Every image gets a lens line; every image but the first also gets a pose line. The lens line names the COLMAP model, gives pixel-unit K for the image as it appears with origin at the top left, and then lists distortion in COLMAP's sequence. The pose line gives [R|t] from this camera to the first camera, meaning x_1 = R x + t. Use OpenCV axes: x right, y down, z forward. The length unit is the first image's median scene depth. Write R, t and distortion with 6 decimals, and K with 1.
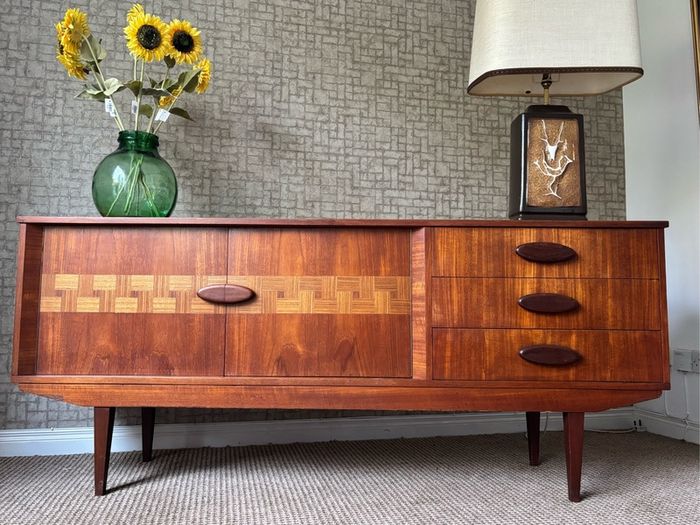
lens RADIAL K [[531.2, 0, 351.8], [0, 531.2, 264.1], [0, 0, 1]] dist [0.045926, -0.062159]
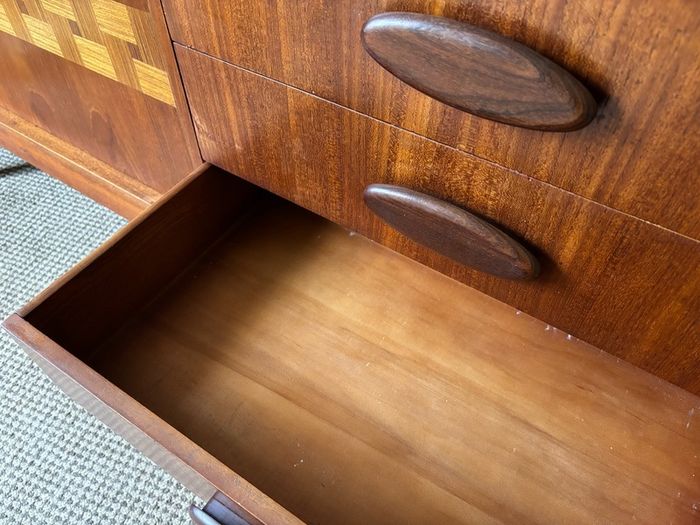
lens RADIAL K [[531.2, 0, 361.0], [0, 531.2, 265.1], [0, 0, 1]] dist [0.045926, -0.062159]
pose [[0.840844, 0.405373, -0.358685, 0.430122], [0.033678, 0.622197, 0.782136, -0.148760], [0.540230, -0.669734, 0.509518, 0.782097]]
